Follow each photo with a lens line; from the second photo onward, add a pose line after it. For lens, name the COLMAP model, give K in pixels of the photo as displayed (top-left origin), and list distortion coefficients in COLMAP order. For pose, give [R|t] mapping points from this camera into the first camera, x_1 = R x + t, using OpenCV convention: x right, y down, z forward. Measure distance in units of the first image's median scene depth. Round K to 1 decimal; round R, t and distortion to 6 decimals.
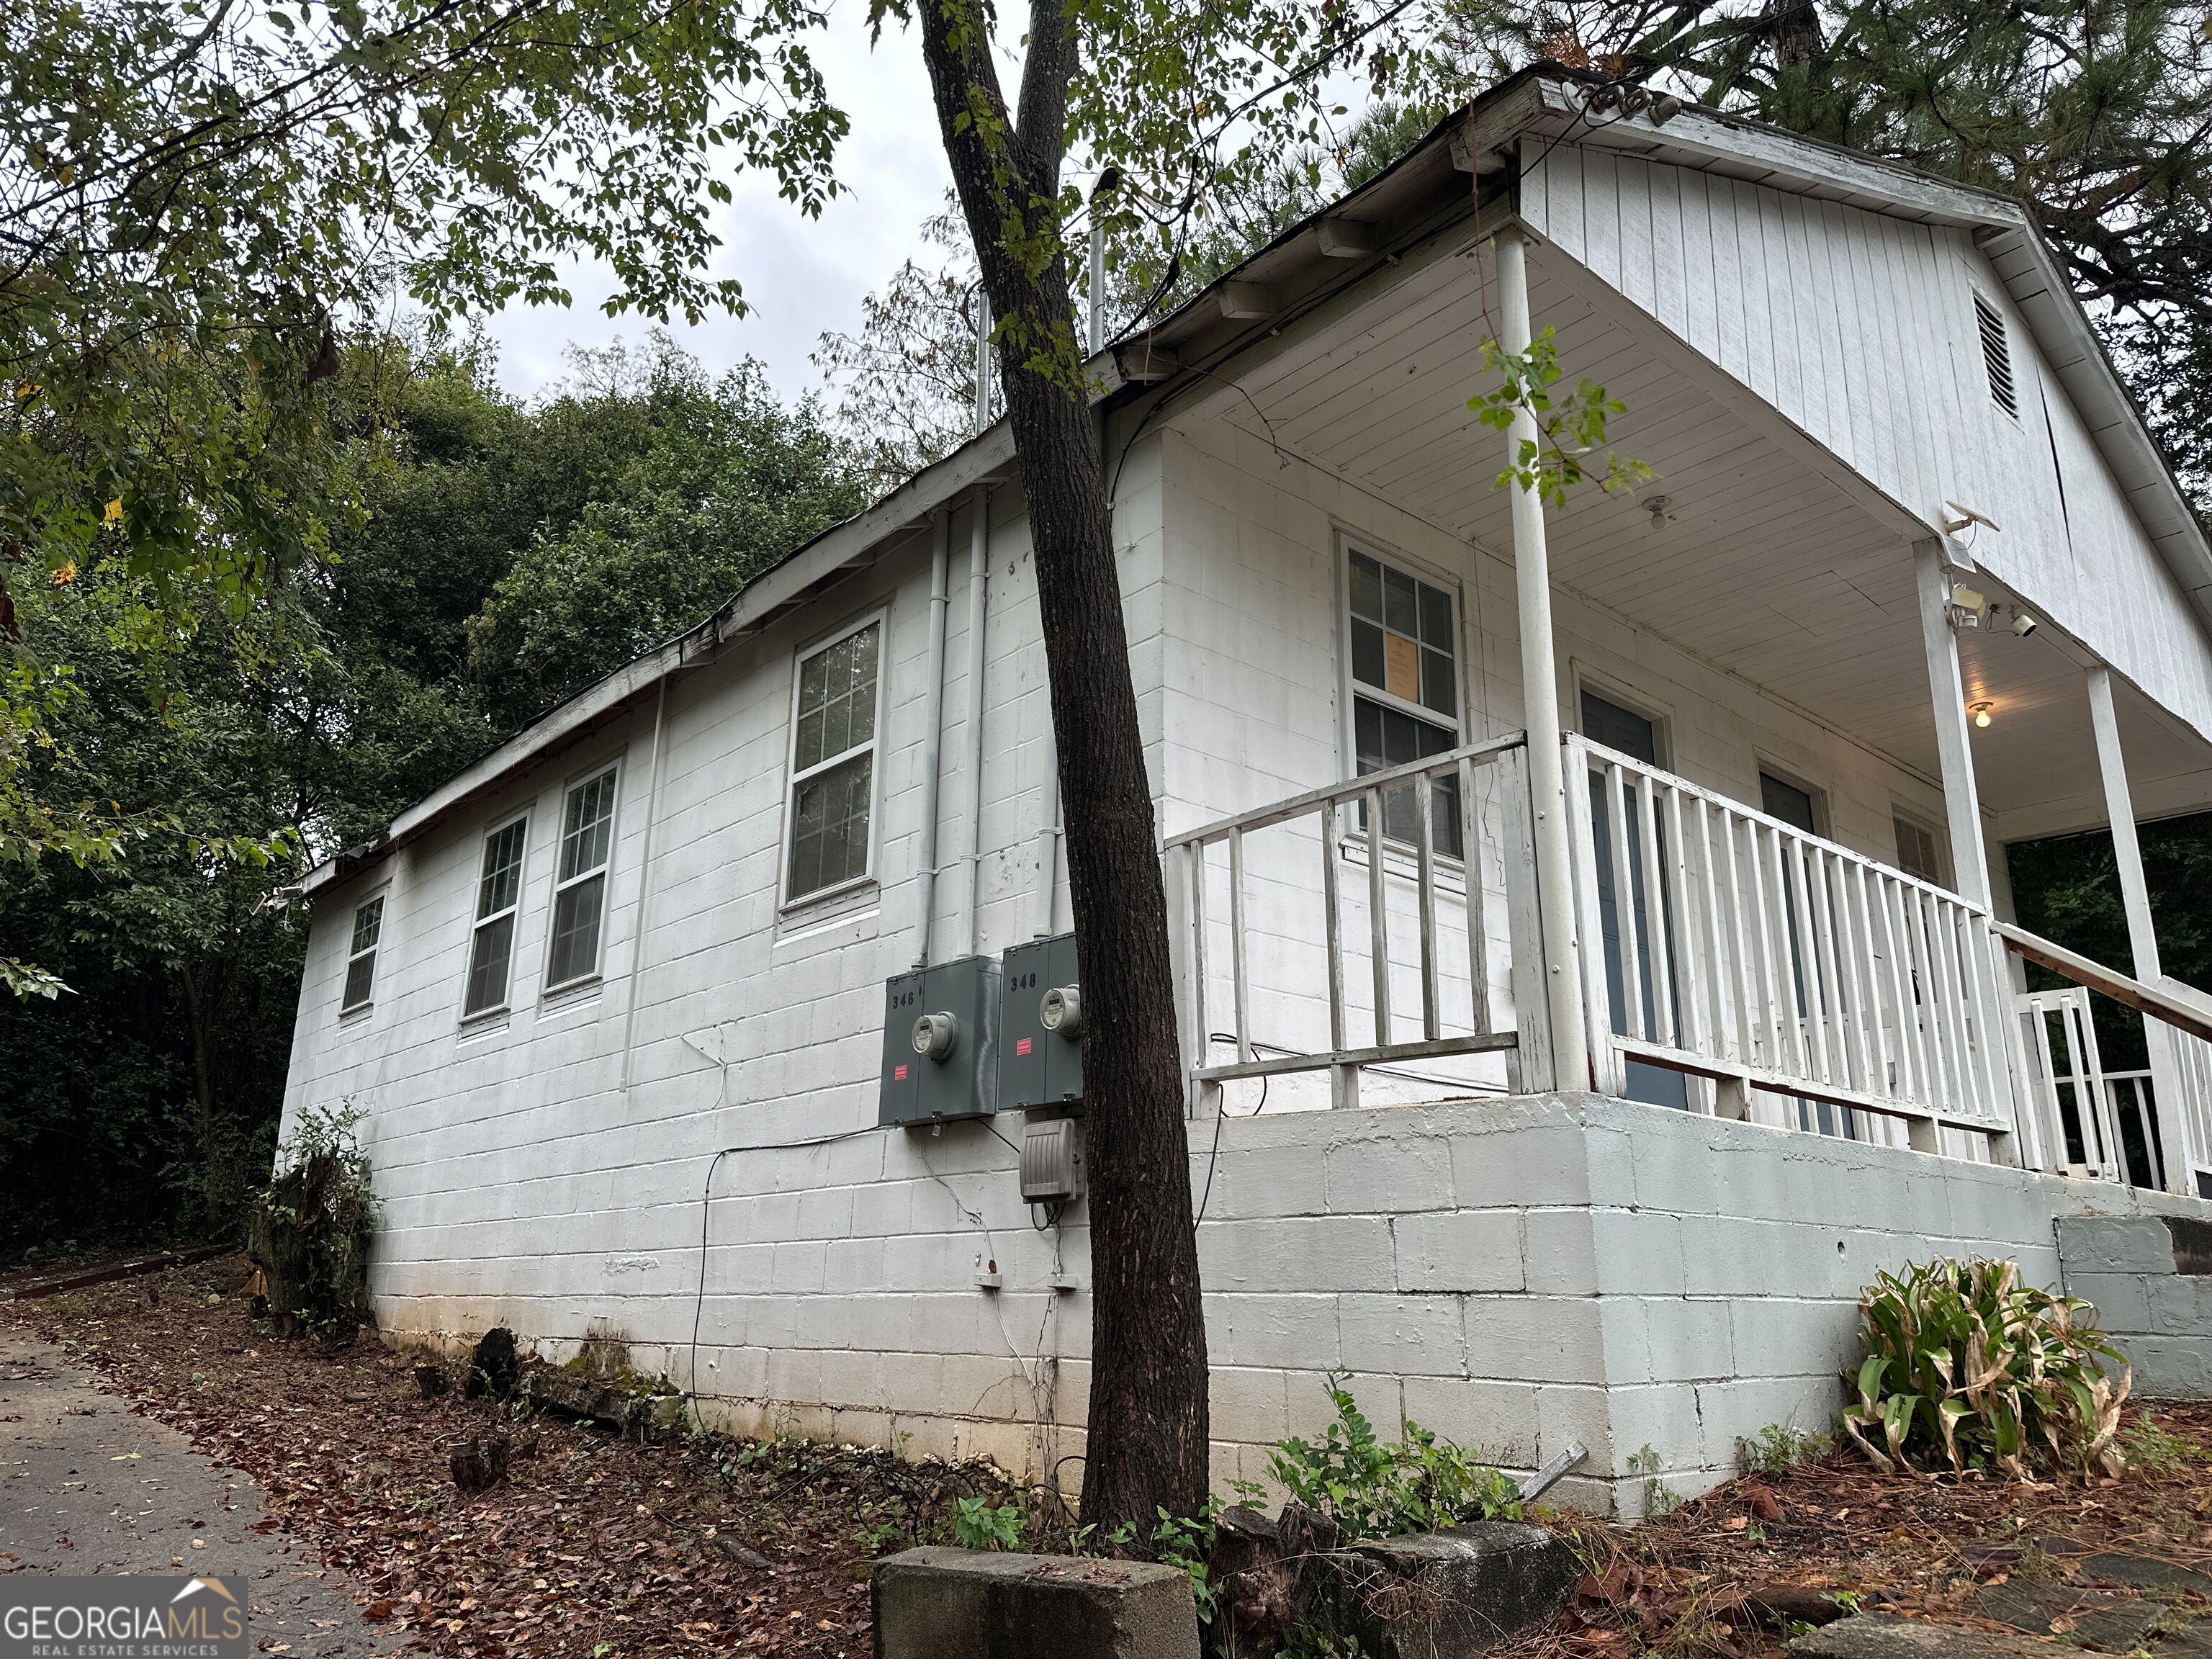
lens RADIAL K [[1545.4, 0, 1106.0], [0, 1545.4, 829.5], [0, 0, 1]] dist [0.039137, -0.037415]
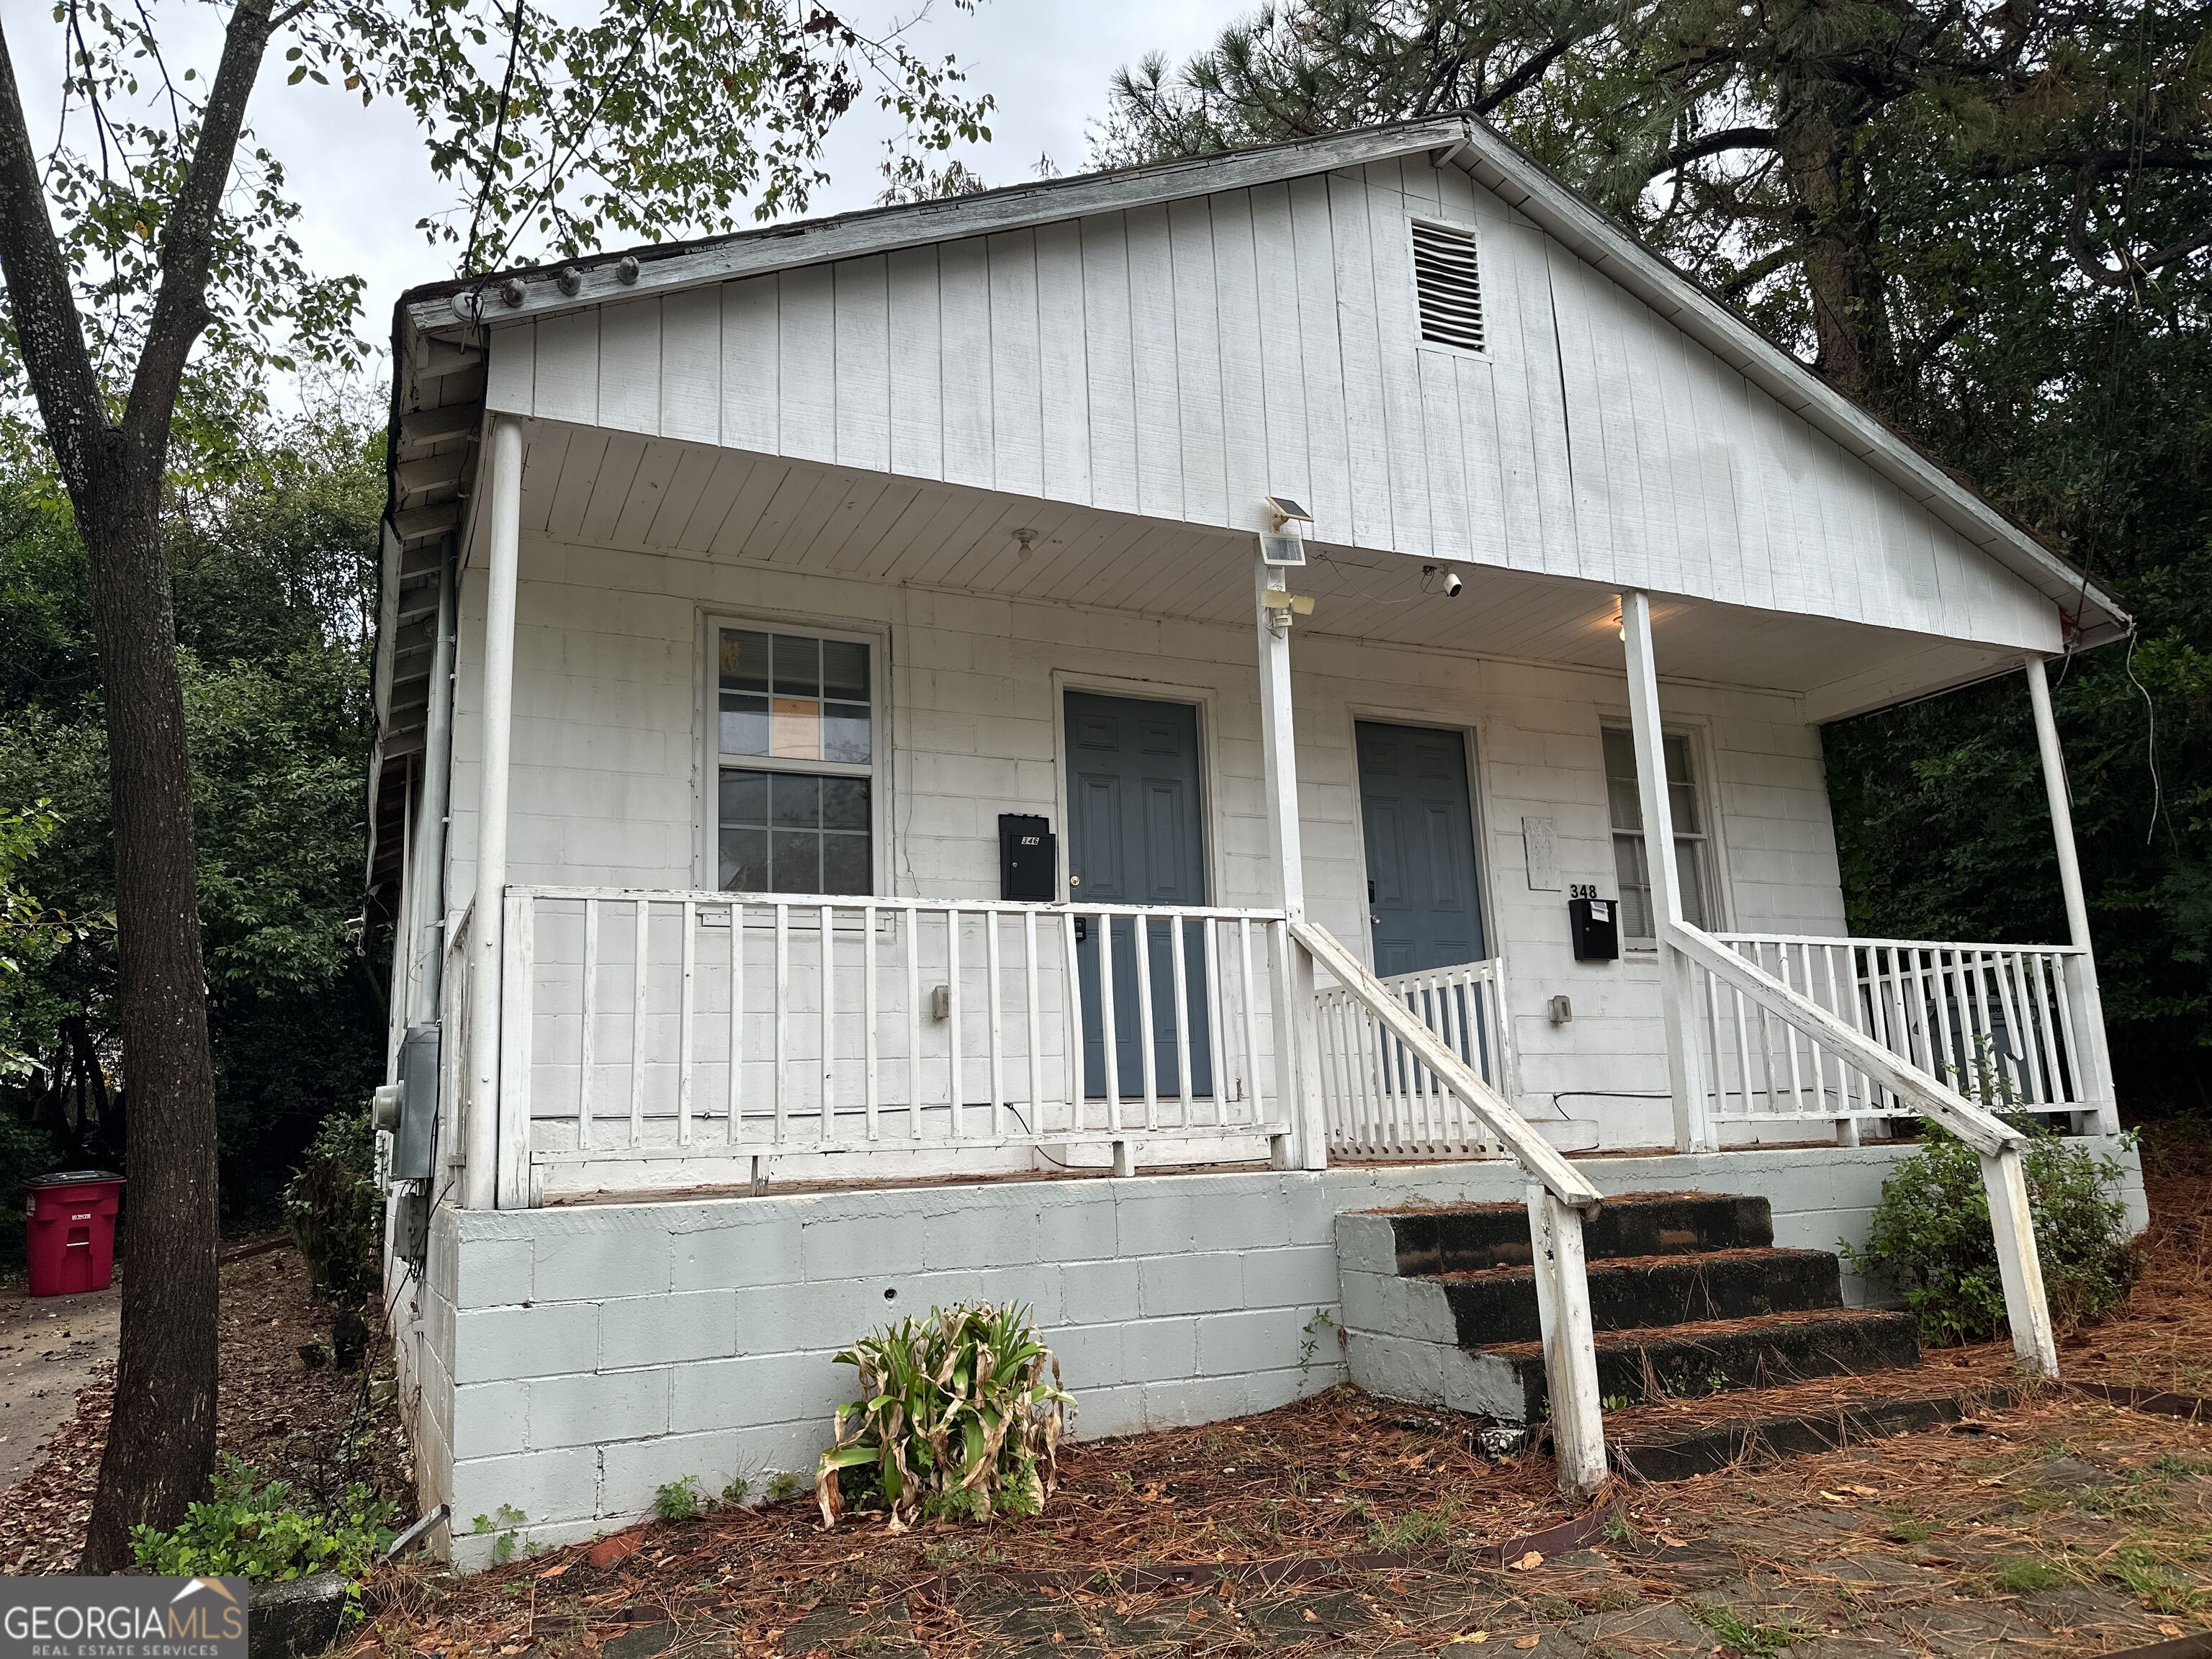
lens RADIAL K [[1551.1, 0, 1106.0], [0, 1551.1, 829.5], [0, 0, 1]] dist [-0.001514, -0.002637]
pose [[0.961313, -0.108349, -0.253255, 0.671825], [0.129636, 0.989166, 0.068886, -0.081705], [0.243047, -0.099052, 0.964944, 0.009557]]
